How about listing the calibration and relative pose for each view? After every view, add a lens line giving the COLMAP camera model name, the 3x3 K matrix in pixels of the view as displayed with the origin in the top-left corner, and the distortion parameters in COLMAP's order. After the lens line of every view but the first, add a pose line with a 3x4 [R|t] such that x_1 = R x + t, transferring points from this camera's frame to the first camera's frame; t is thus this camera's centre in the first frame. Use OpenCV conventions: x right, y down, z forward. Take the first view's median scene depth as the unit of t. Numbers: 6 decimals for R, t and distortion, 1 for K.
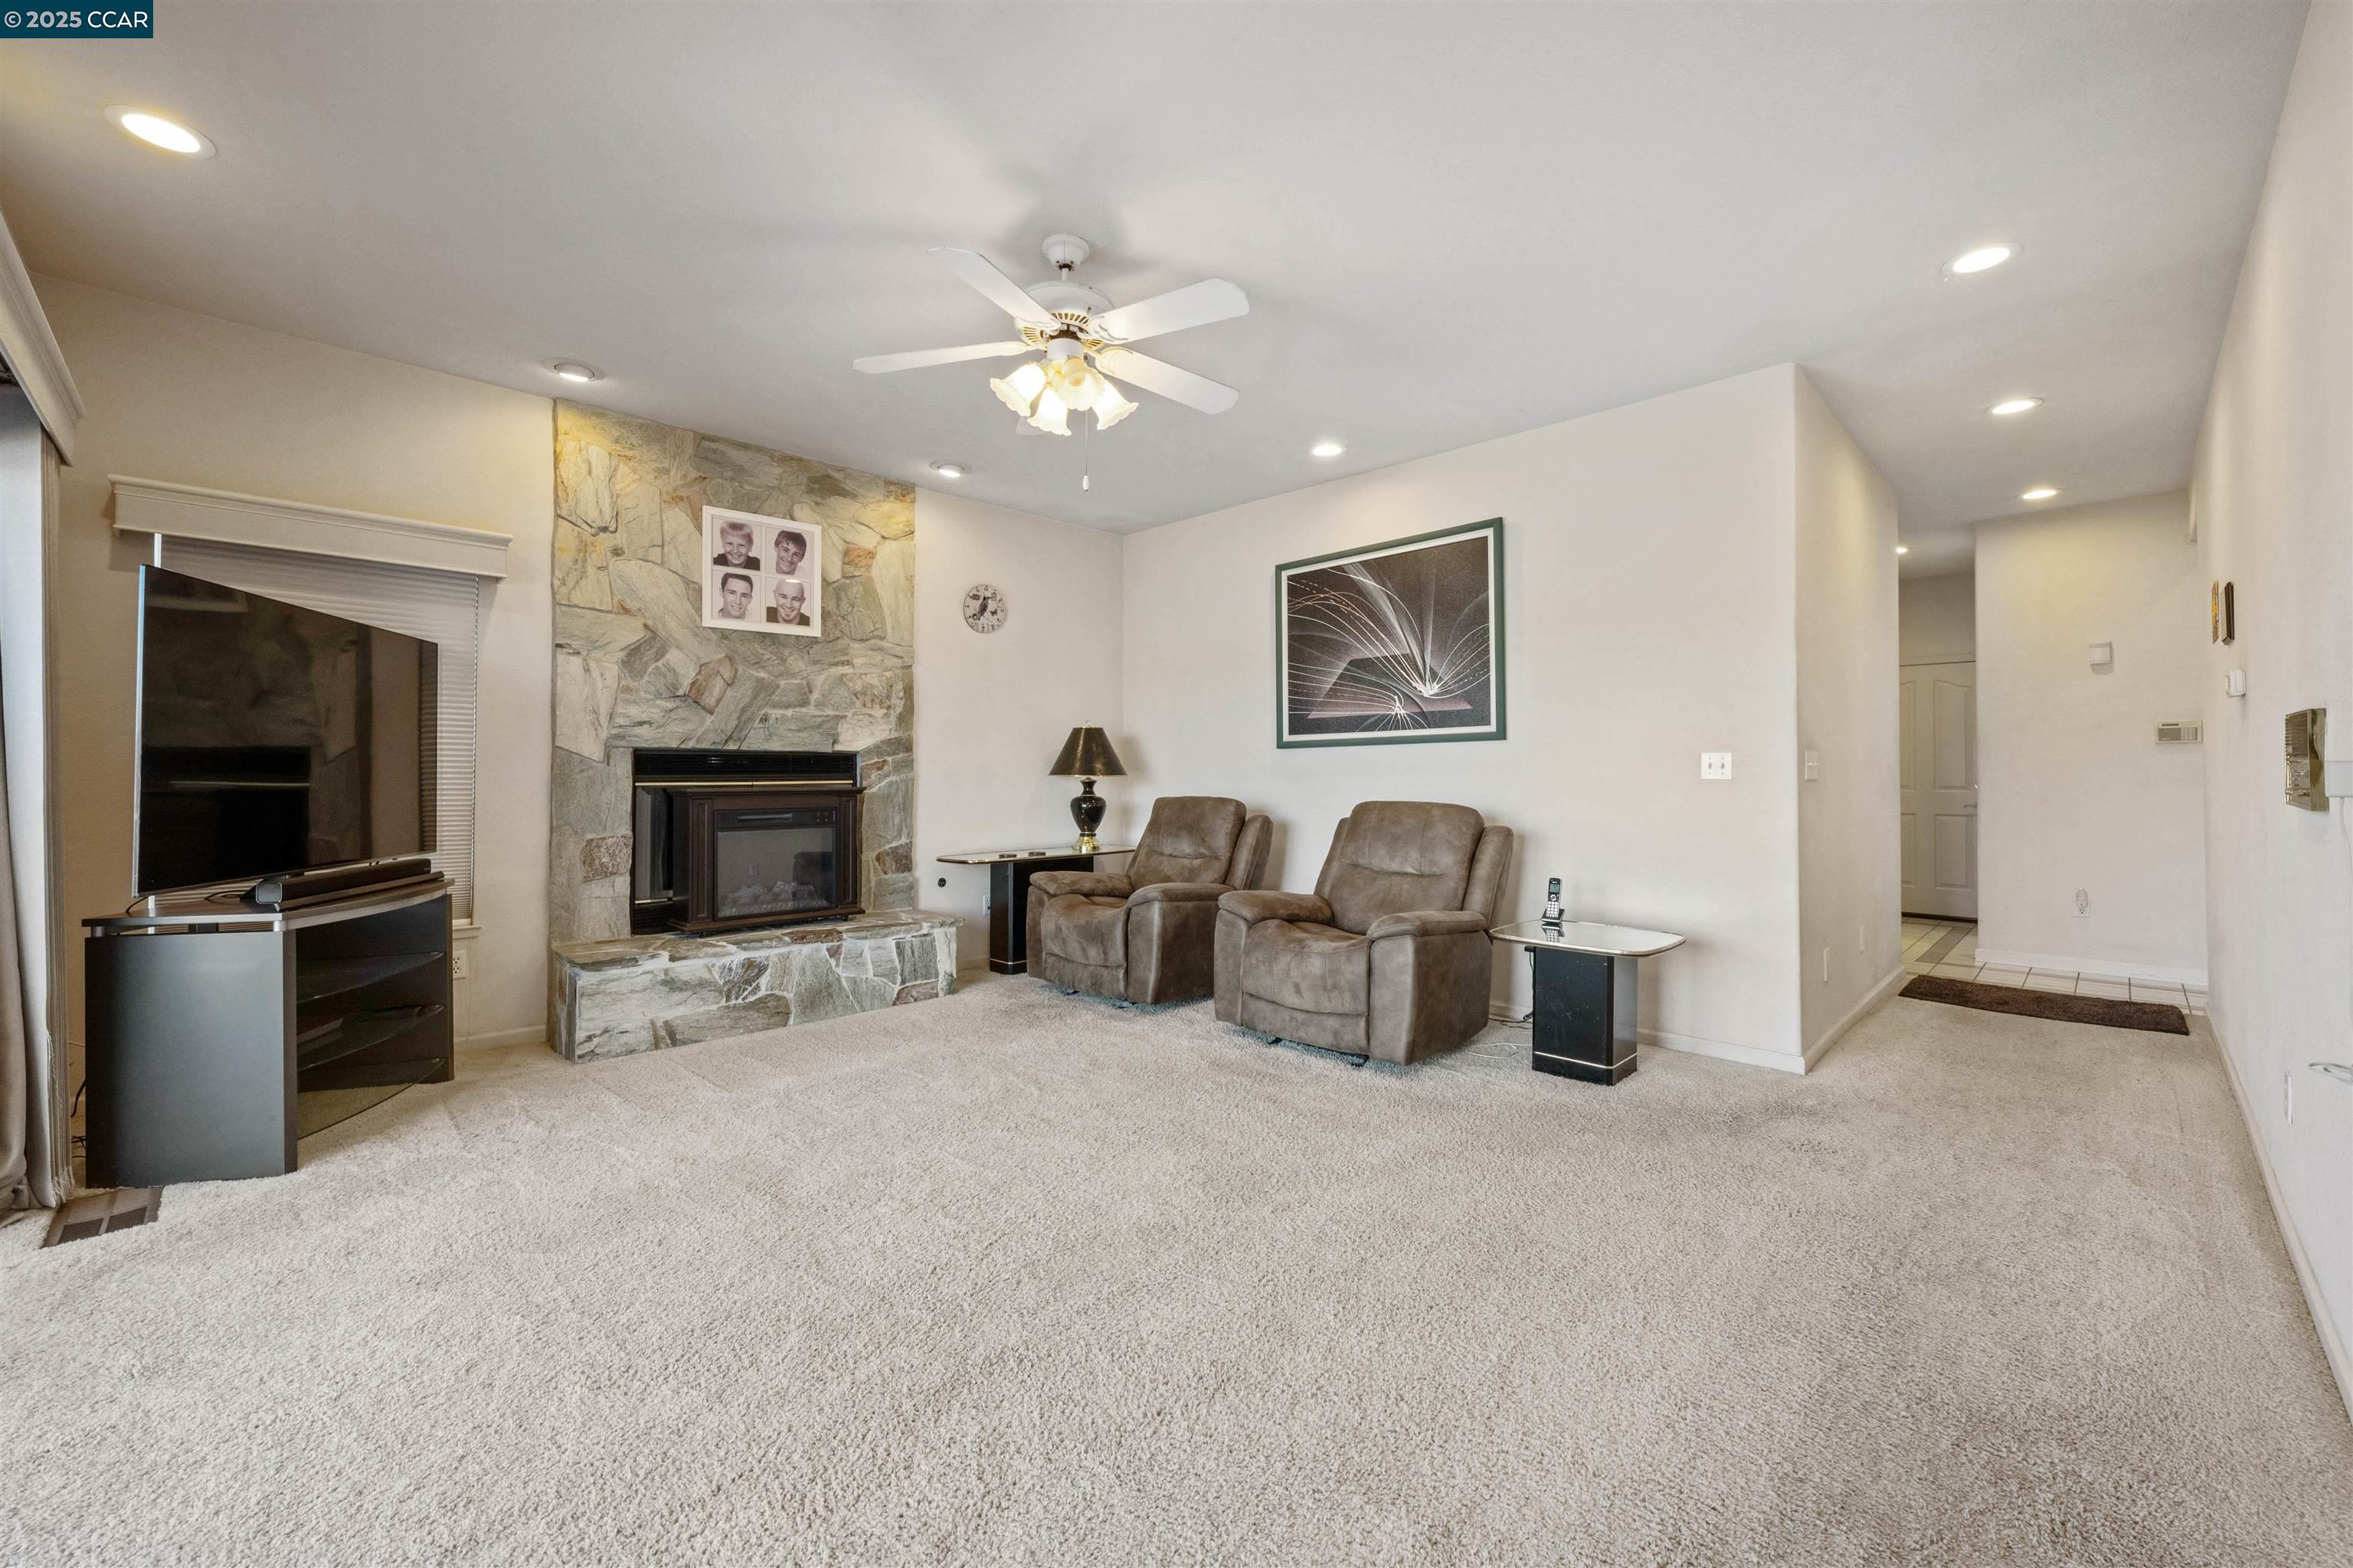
lens RADIAL K [[938.8, 0, 1183.1], [0, 938.8, 764.4], [0, 0, 1]] dist [-0.000188, -0.000031]
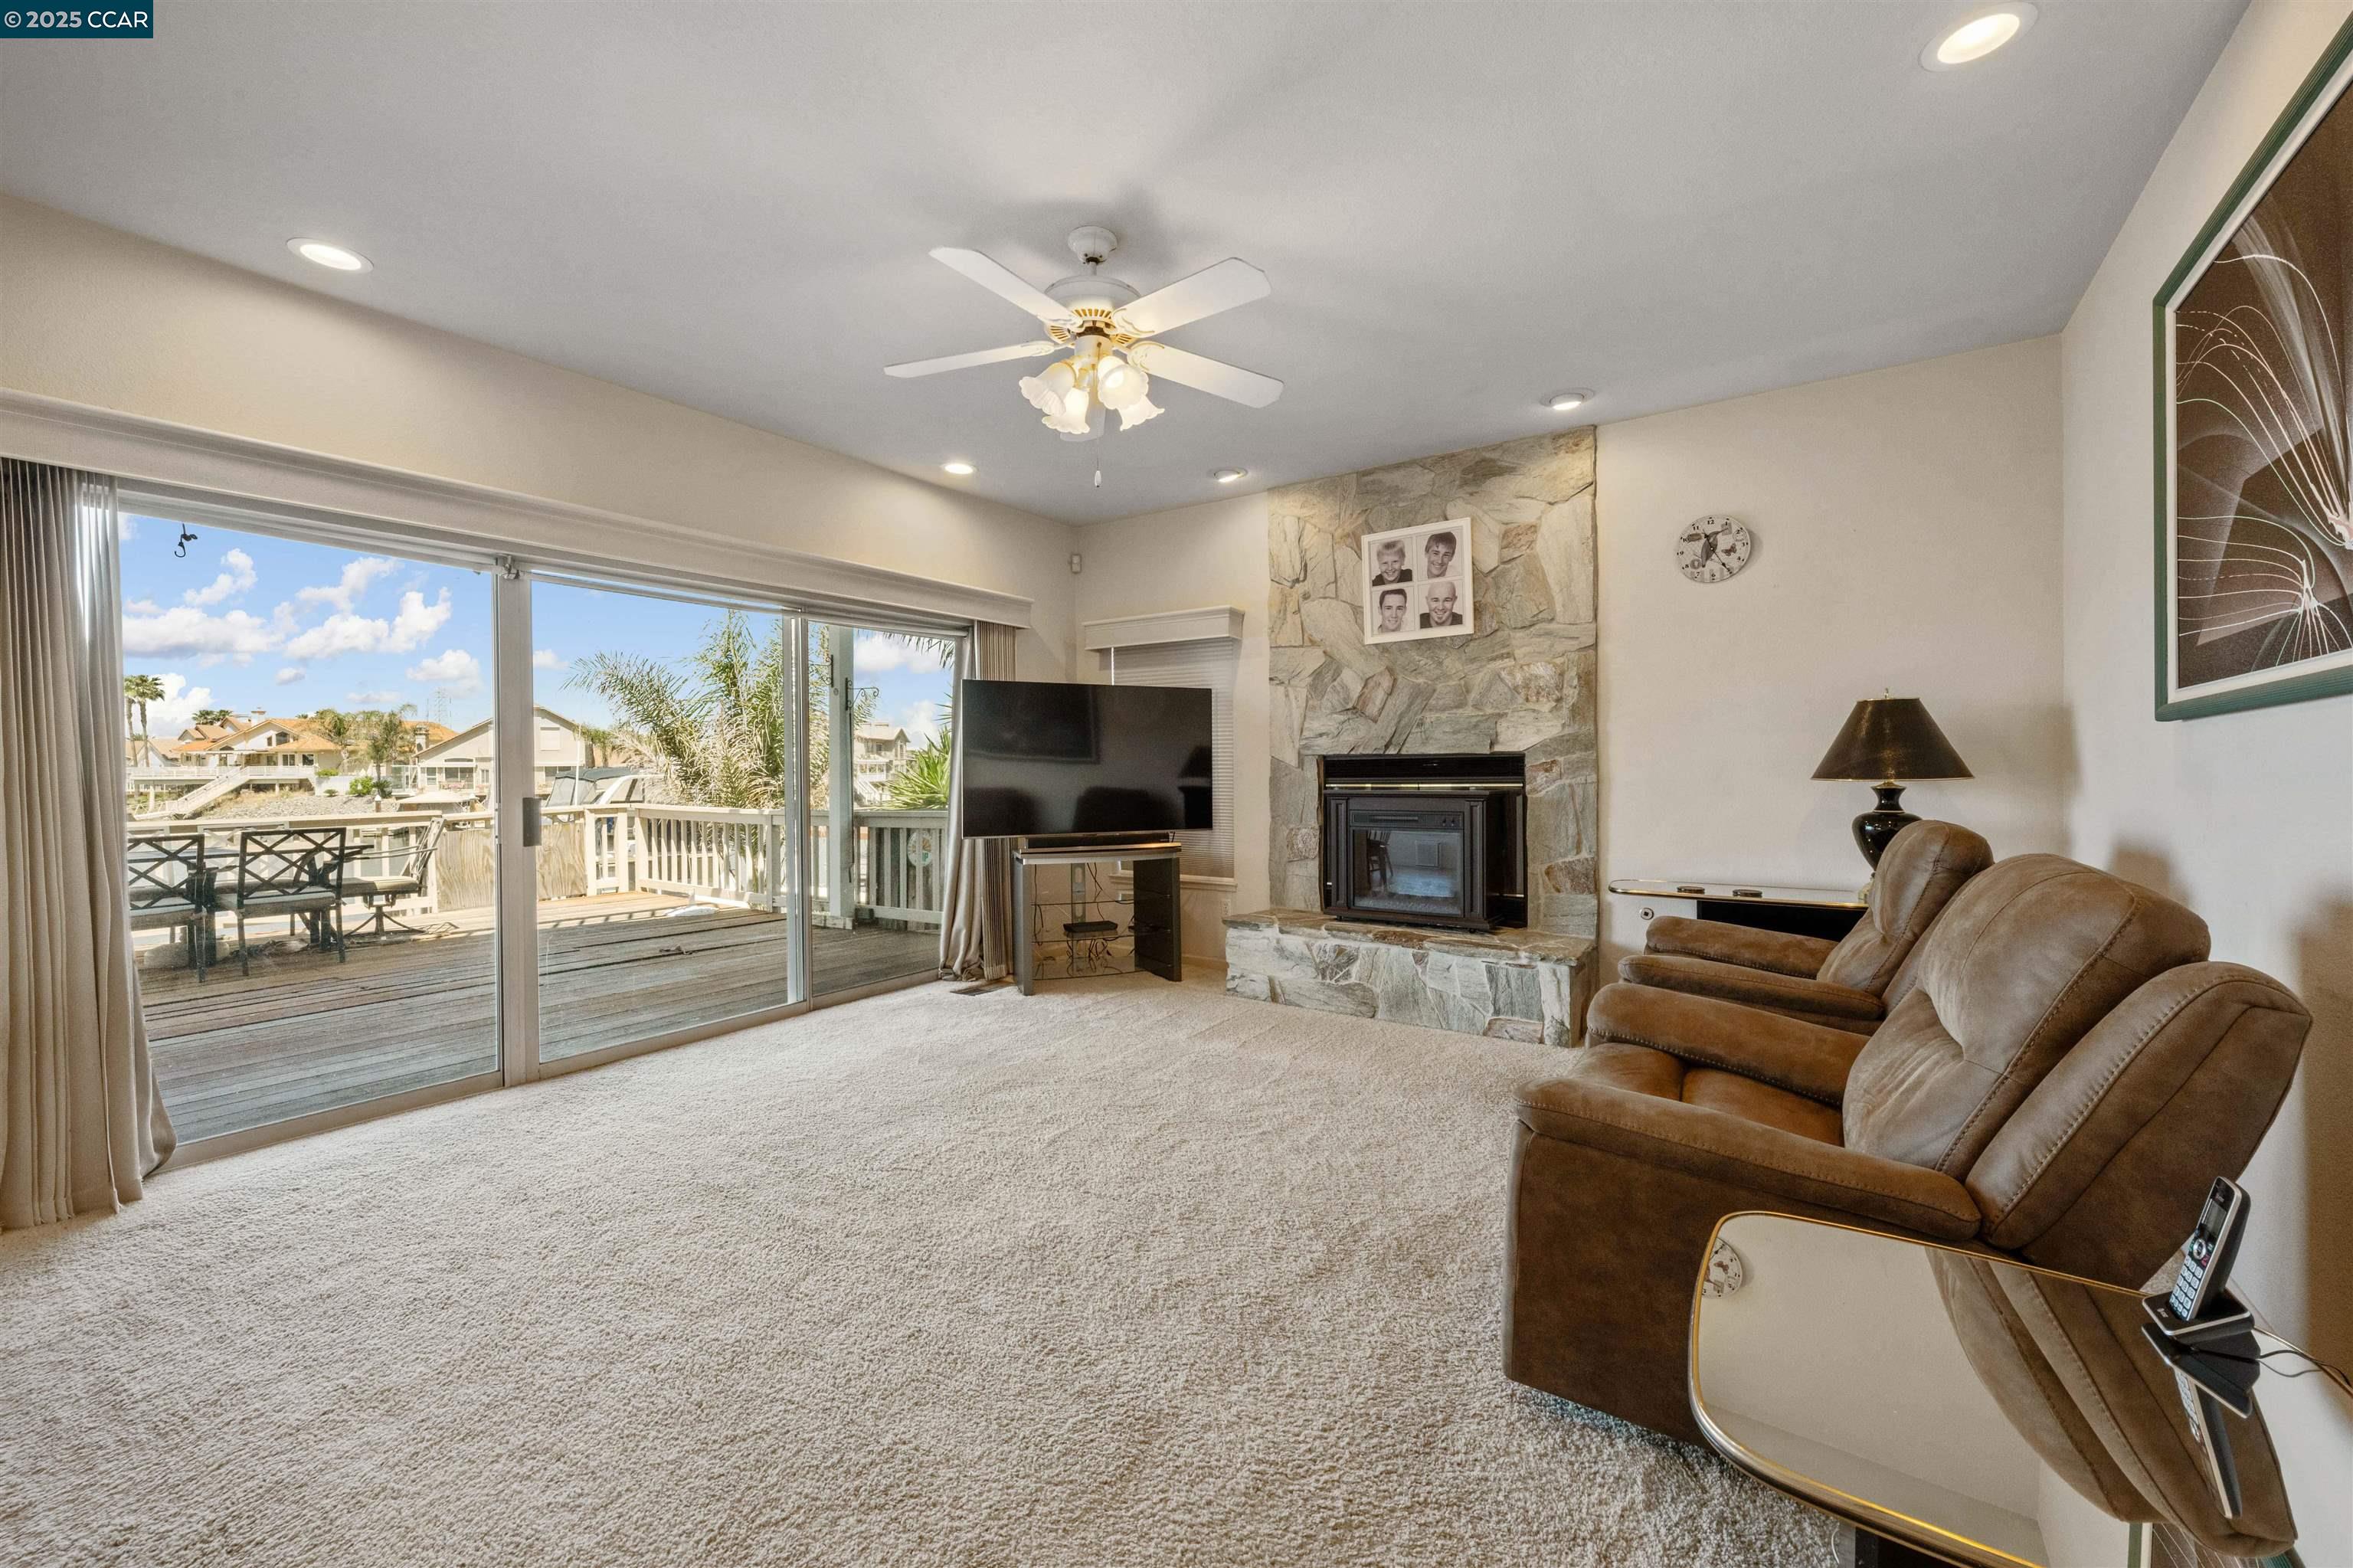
lens RADIAL K [[932.7, 0, 1181.6], [0, 932.7, 775.8], [0, 0, 1]] dist [-0.001353, -0.000237]
pose [[0.180688, 0.003993, -0.983532, 0.529463], [0.016876, 0.999832, 0.007160, -0.002775], [0.983396, -0.017892, 0.180590, 0.573242]]
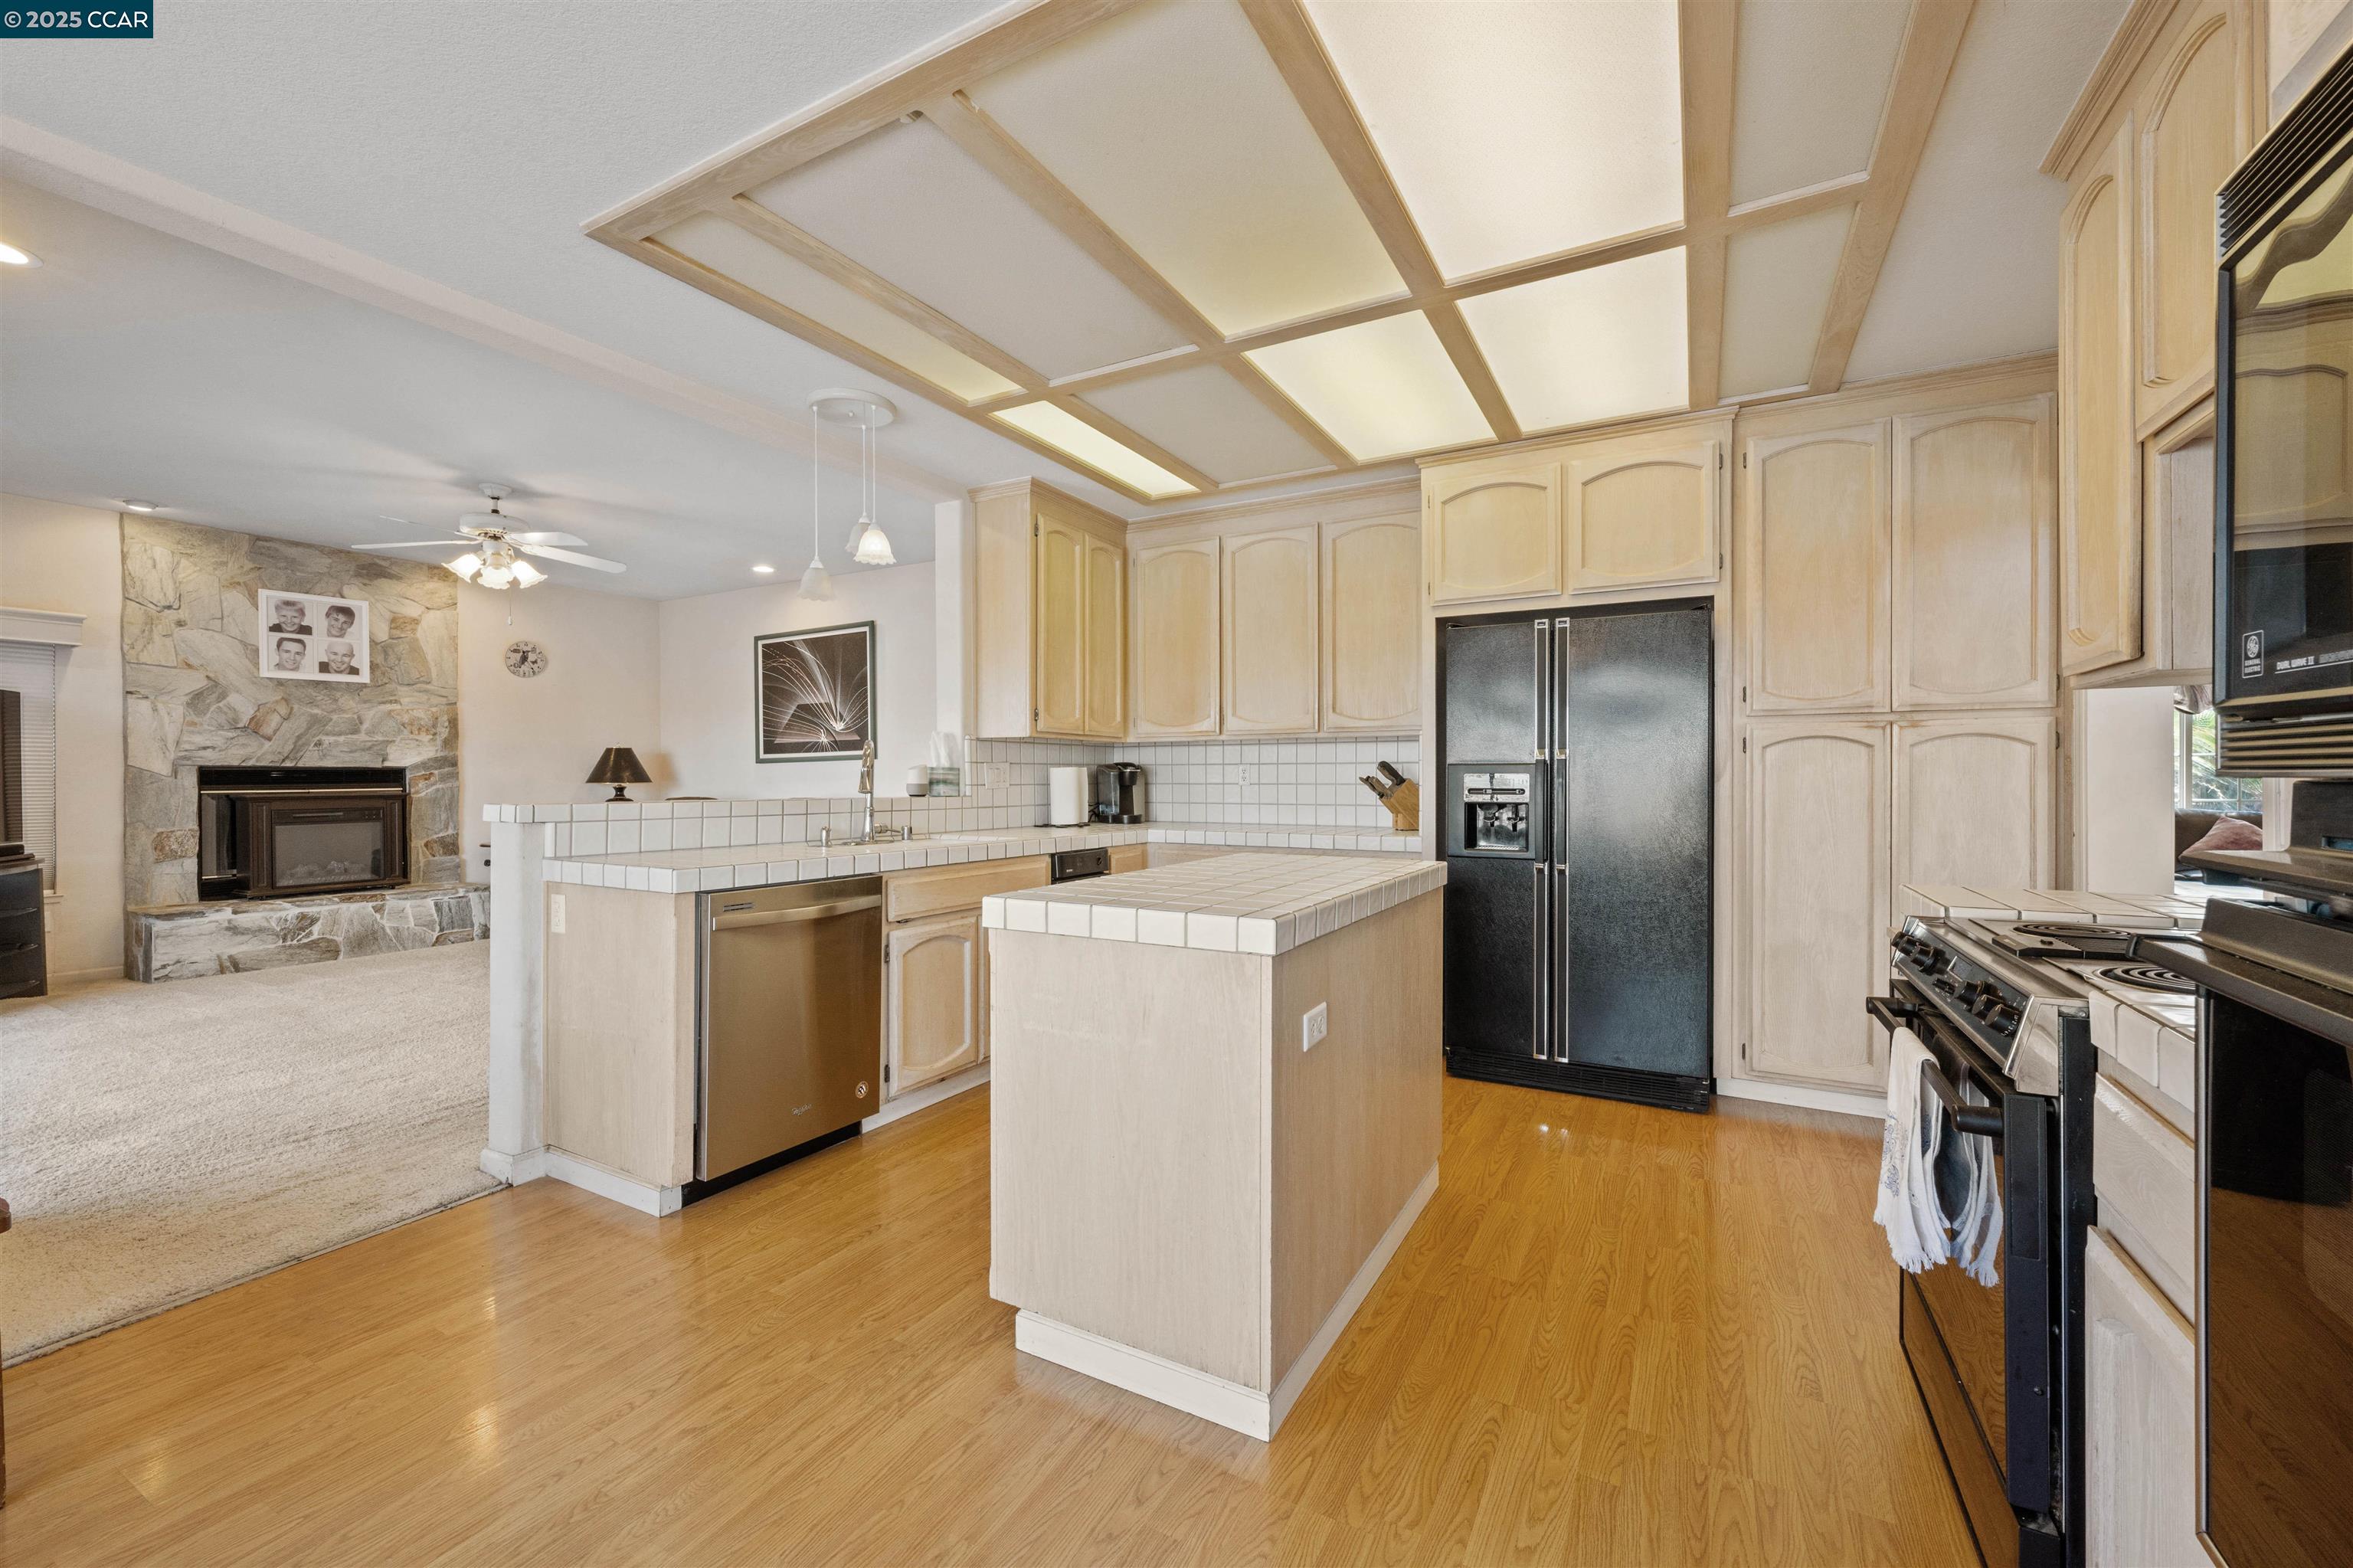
lens RADIAL K [[925.5, 0, 1176.5], [0, 925.5, 784.0], [0, 0, 1]] dist [0.000369, 0.000114]
pose [[0.961845, -0.007465, 0.273492, 0.399833], [0.002939, 0.999852, 0.016954, -0.009031], [-0.273579, -0.015504, 0.961725, -0.661579]]
